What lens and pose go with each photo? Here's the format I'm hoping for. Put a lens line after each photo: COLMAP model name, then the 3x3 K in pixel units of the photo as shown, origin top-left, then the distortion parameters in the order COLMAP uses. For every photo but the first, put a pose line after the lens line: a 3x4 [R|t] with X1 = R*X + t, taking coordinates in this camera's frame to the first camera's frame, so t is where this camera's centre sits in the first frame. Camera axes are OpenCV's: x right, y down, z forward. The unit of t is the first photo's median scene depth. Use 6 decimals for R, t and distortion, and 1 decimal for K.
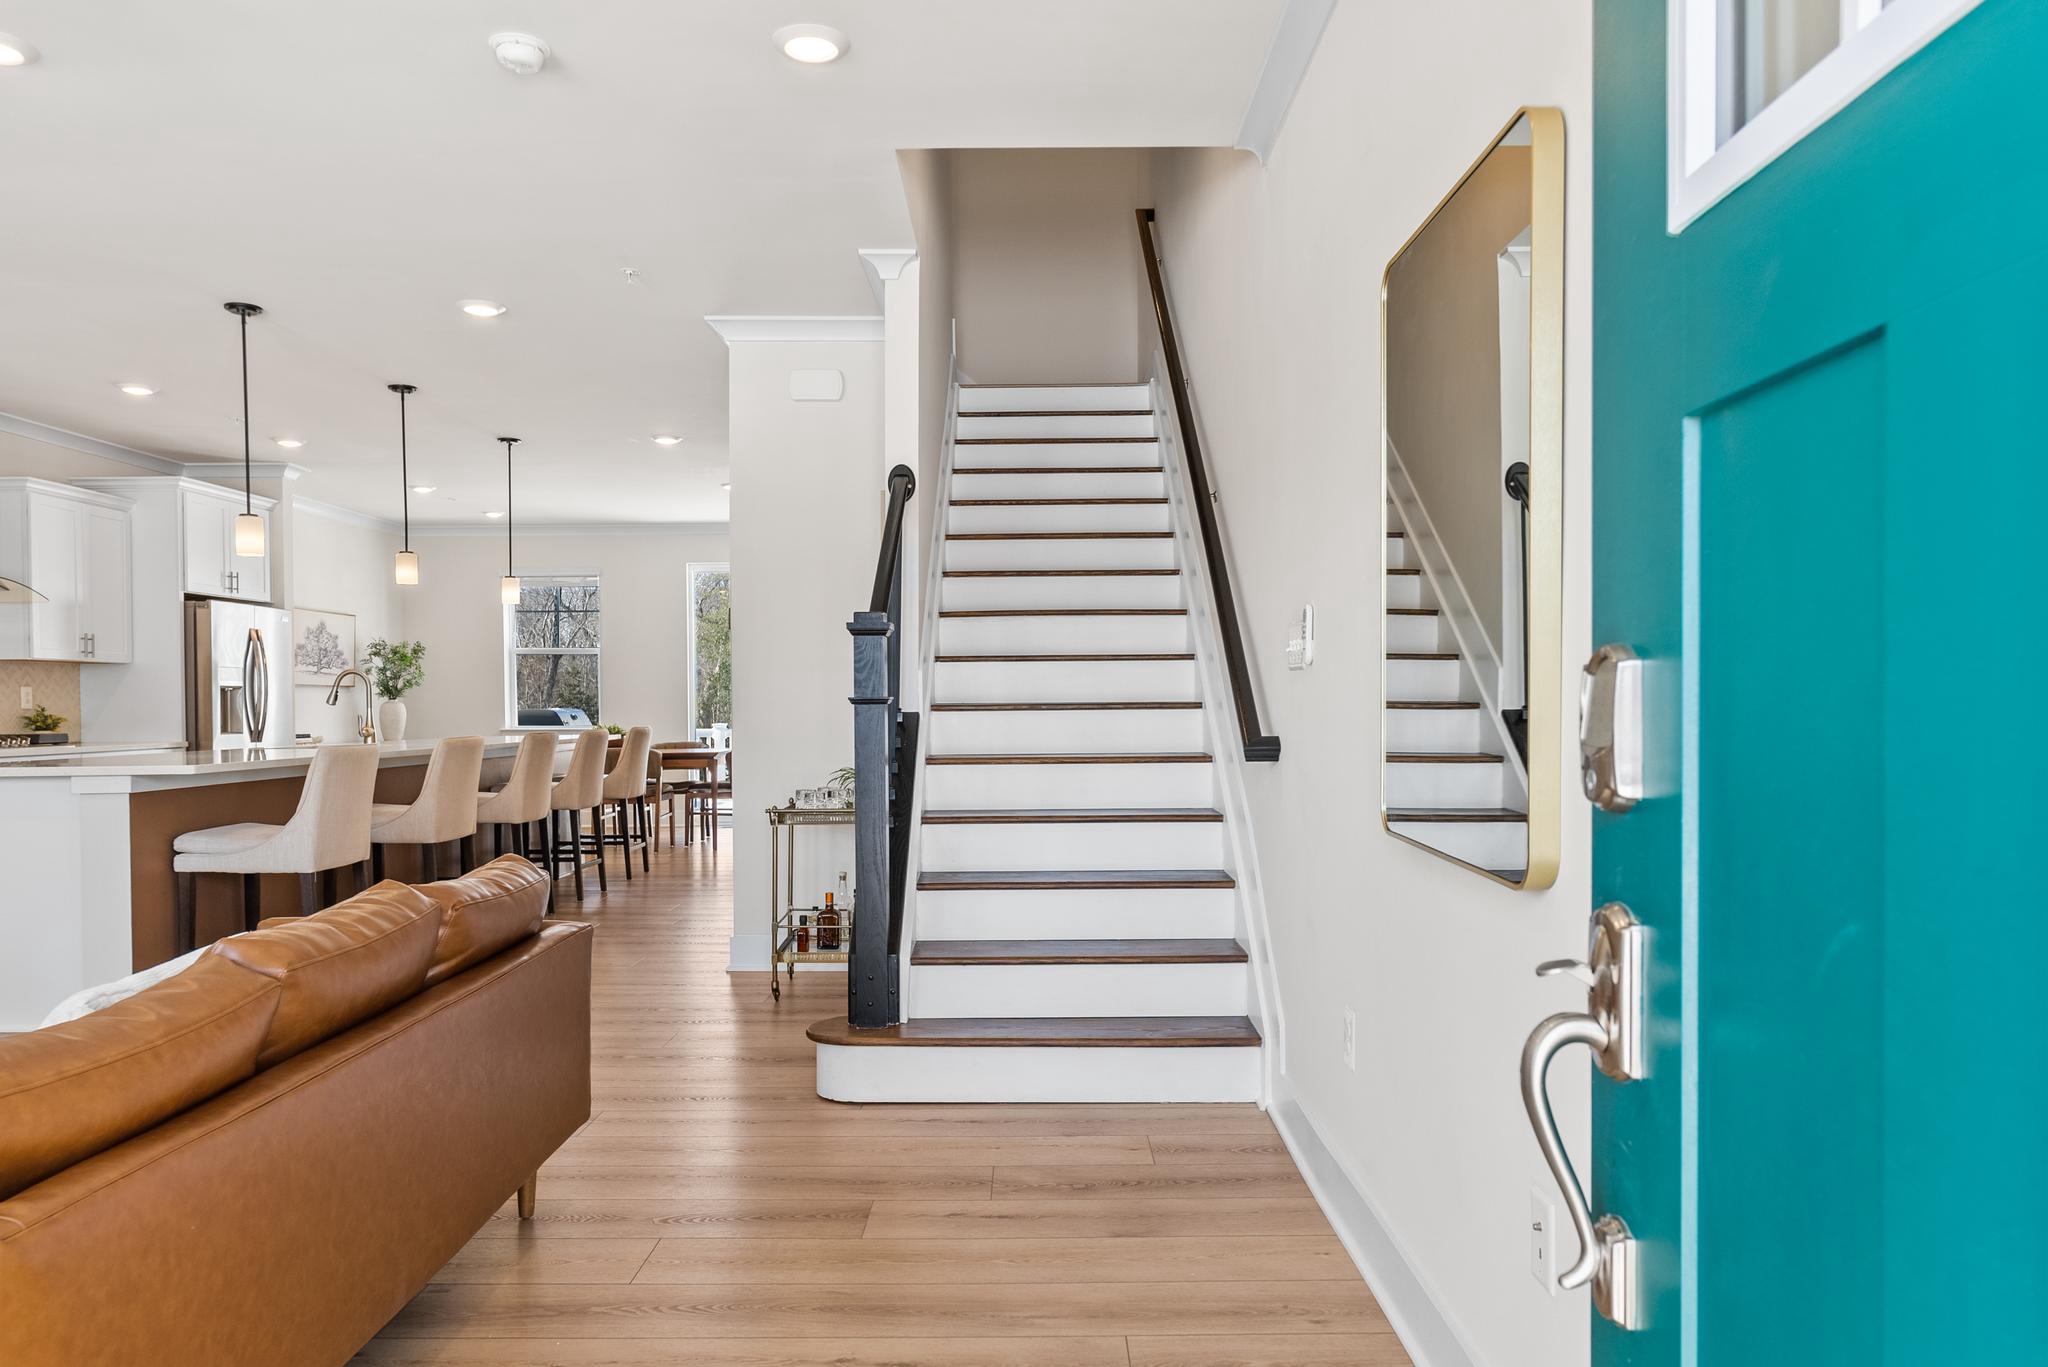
lens RADIAL K [[1377.4, 0, 1044.0], [0, 1377.4, 719.8], [0, 0, 1]] dist [-0.008286, 0.002125]
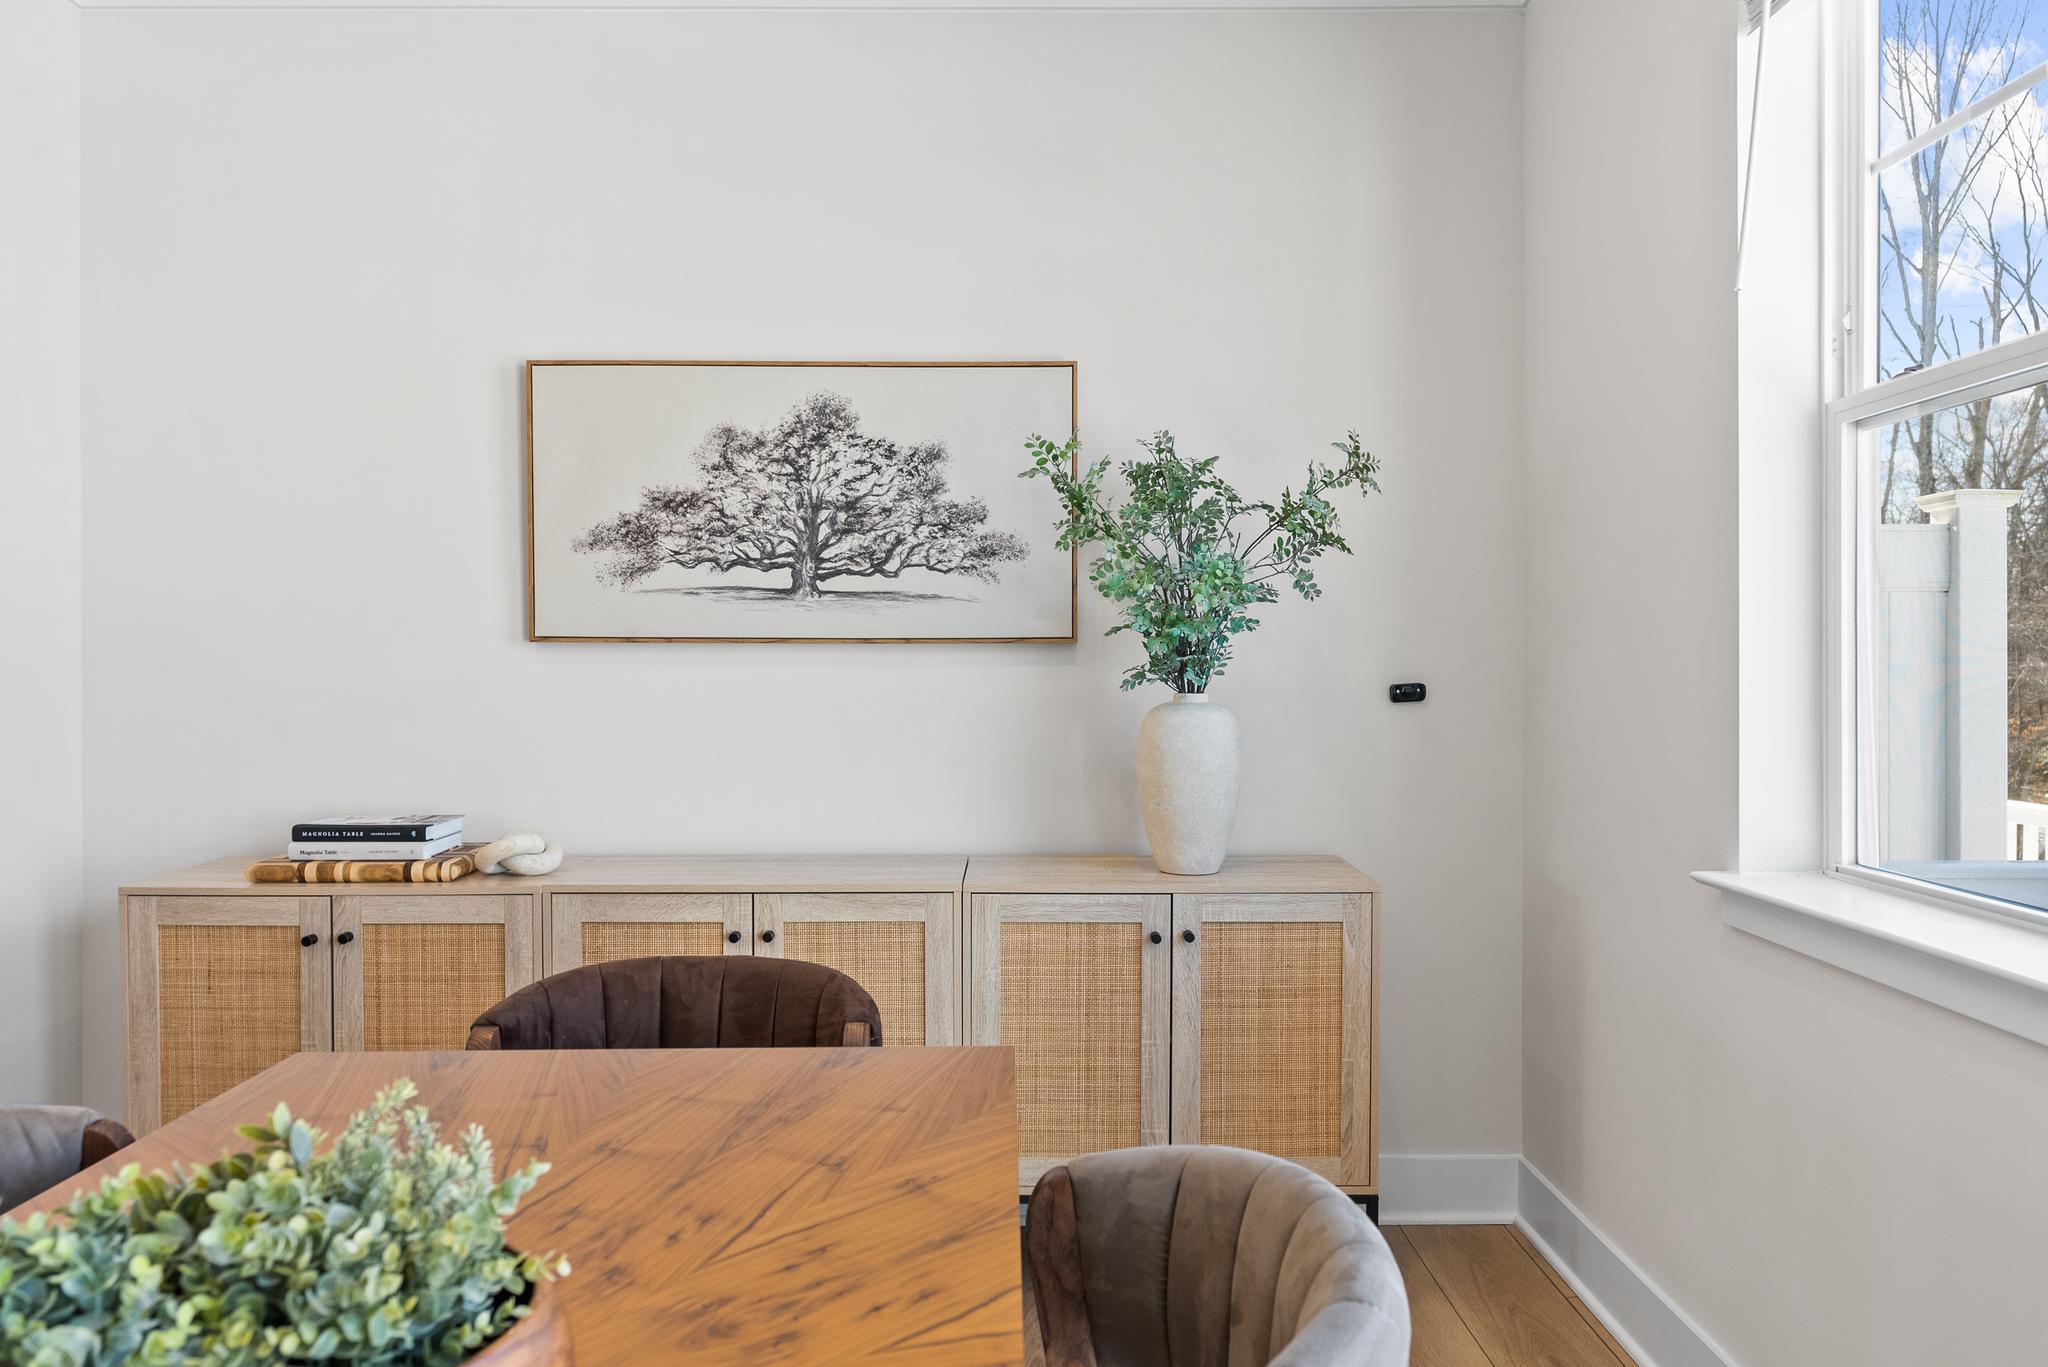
lens RADIAL K [[1393.7, 0, 1025.9], [0, 1393.7, 685.7], [0, 0, 1]] dist [-0.007261, 0.000087]
pose [[-0.002615, 0.023474, -0.999721, -0.326853], [-0.012337, 0.999648, 0.023505, -0.029643], [0.999920, 0.012395, -0.002324, 1.352456]]
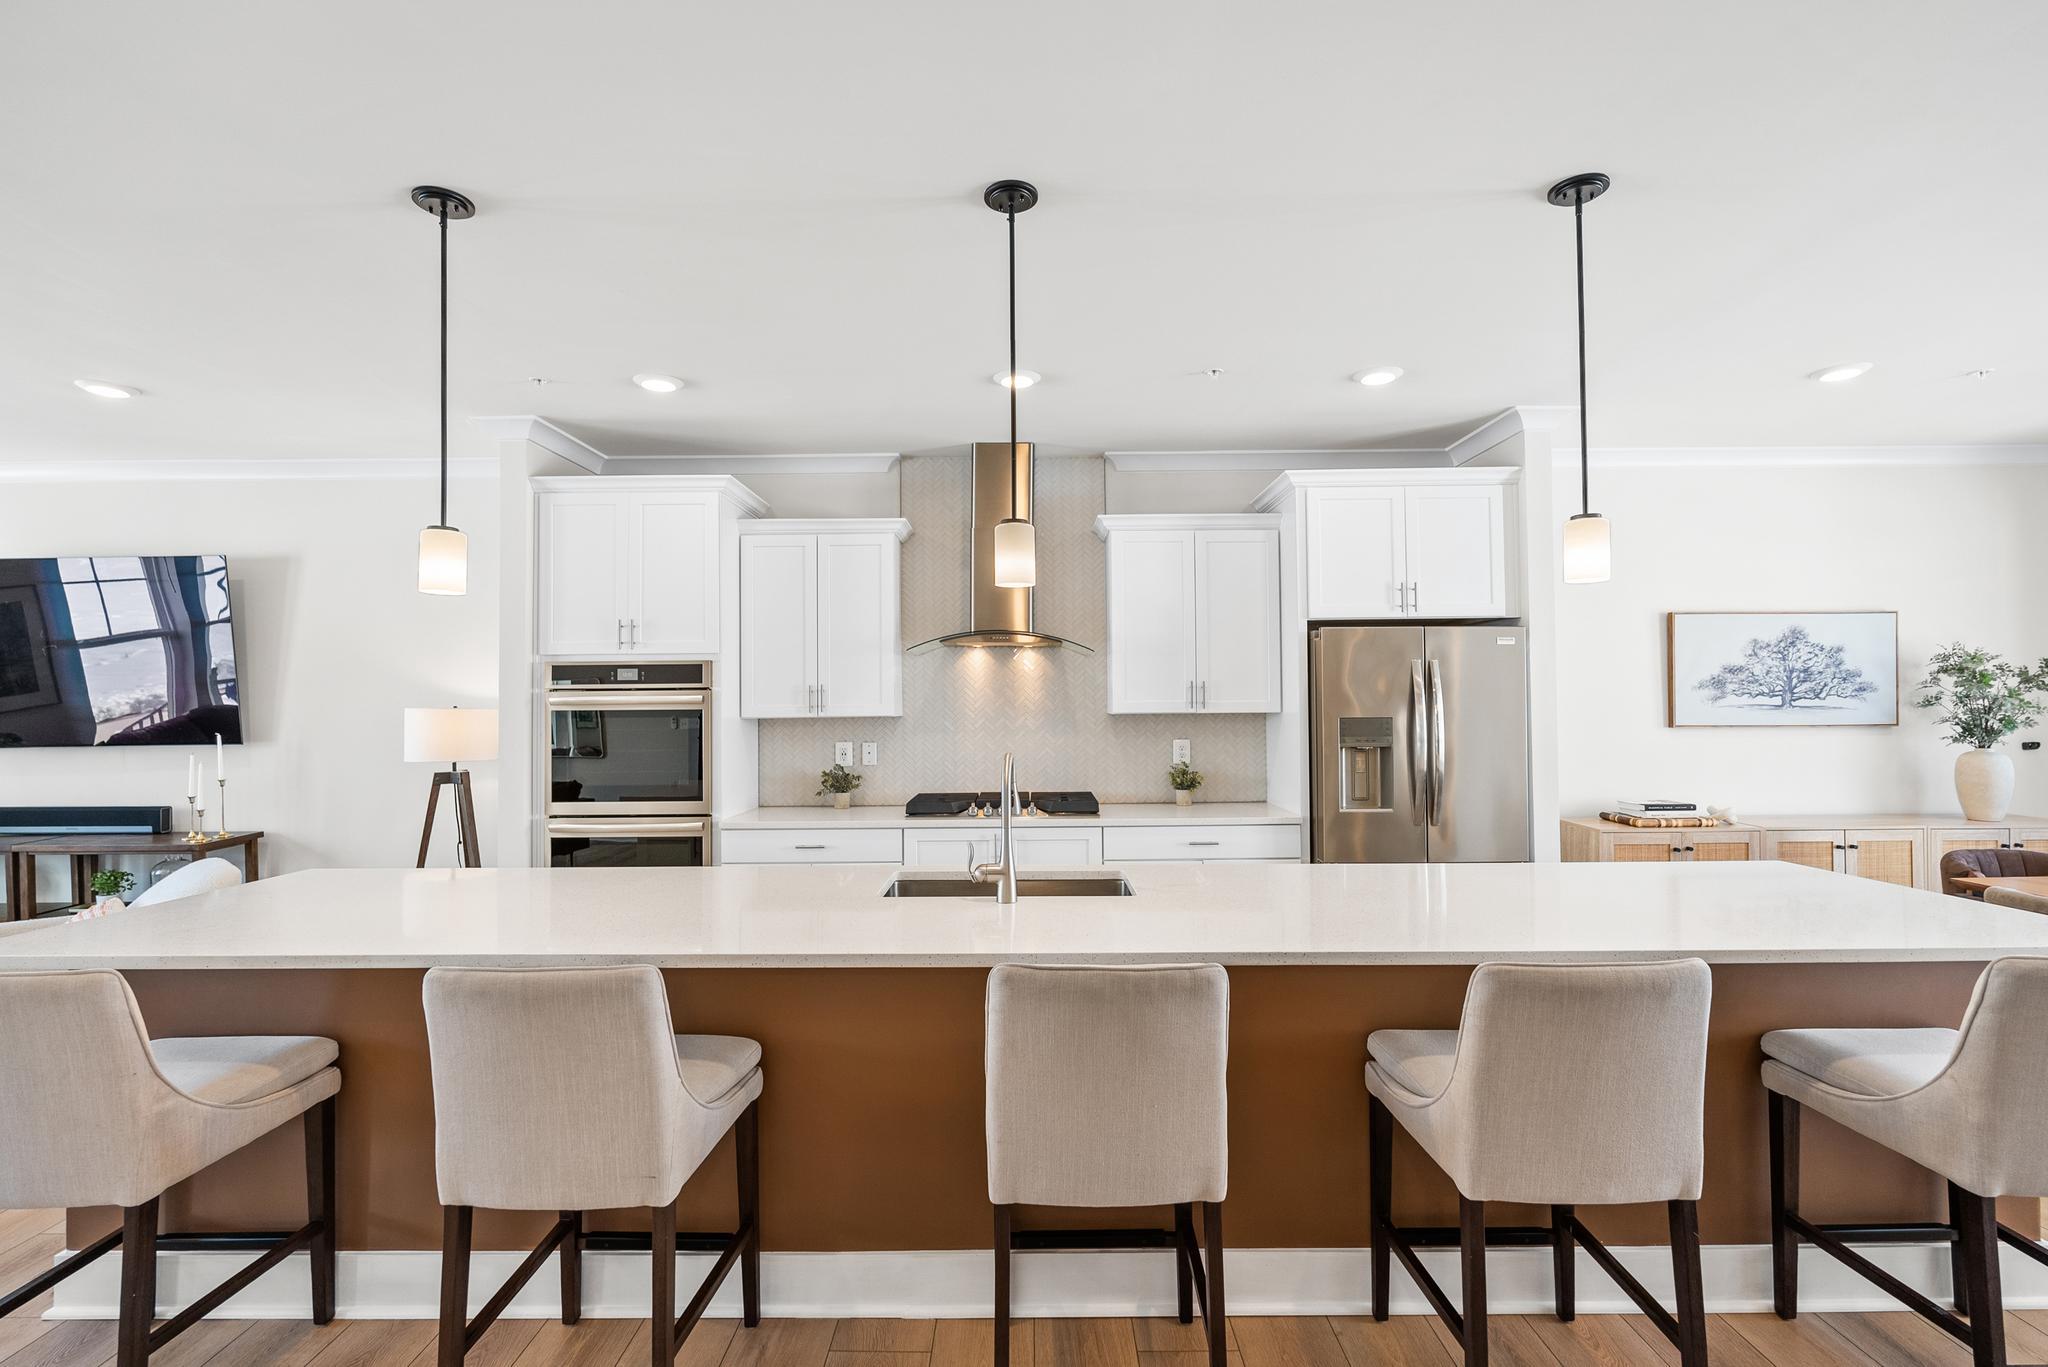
lens RADIAL K [[921.0, 0, 1027.6], [0, 921.0, 682.3], [0, 0, 1]] dist [-0.007015, 0.001690]
pose [[-0.011552, -0.013789, -0.999838, -0.110929], [-0.004309, 0.999896, -0.013740, -0.049571], [0.999924, 0.004150, -0.011611, 0.832326]]
